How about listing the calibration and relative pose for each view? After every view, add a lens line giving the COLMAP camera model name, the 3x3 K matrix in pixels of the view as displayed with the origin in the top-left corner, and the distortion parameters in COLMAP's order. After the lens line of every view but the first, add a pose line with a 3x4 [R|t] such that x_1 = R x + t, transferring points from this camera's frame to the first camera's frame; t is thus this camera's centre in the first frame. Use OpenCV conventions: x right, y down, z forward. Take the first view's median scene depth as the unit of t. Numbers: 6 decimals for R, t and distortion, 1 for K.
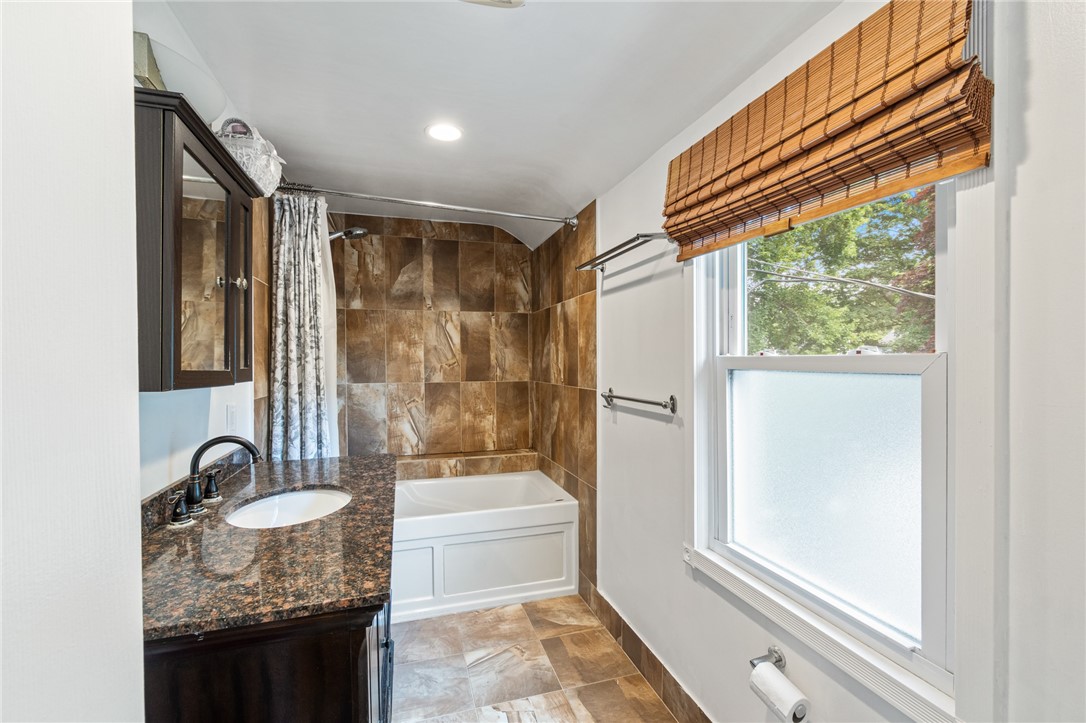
lens RADIAL K [[481.0, 0, 544.5], [0, 481.0, 362.1], [0, 0, 1]] dist [0.003943, -0.001048]
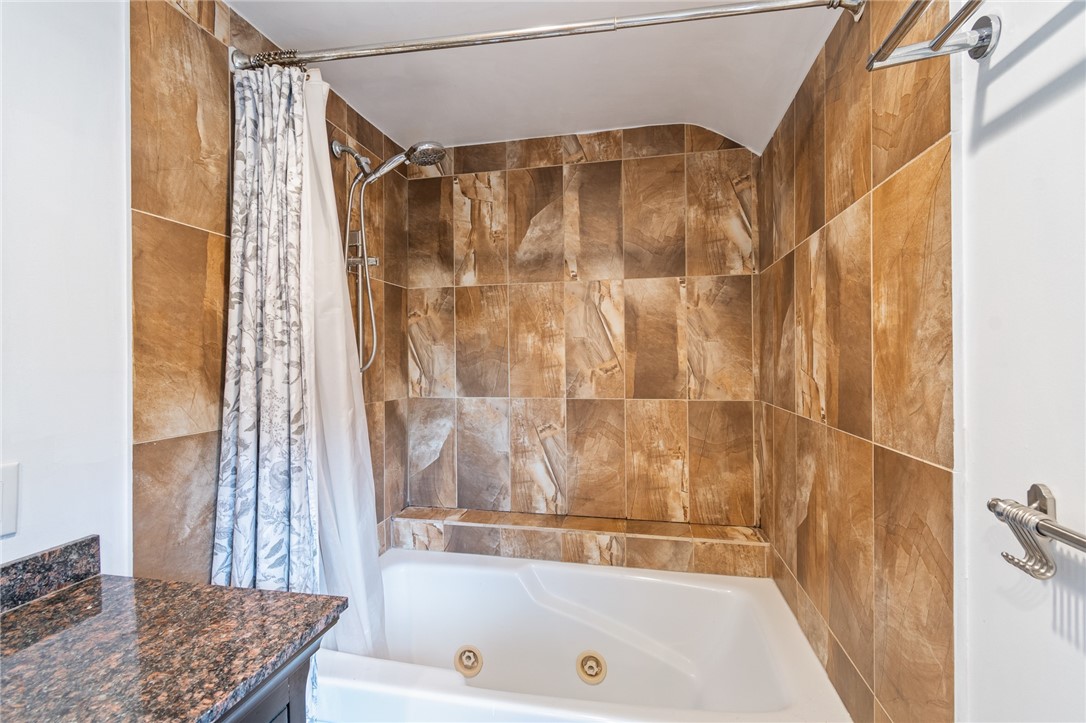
lens RADIAL K [[481.0, 0, 544.1], [0, 481.0, 358.1], [0, 0, 1]] dist [0.003943, -0.001048]
pose [[0.877509, -0.002181, -0.479555, 0.021979], [0.002095, 0.999998, -0.000715, -0.008834], [0.479555, -0.000377, 0.877512, 0.450386]]
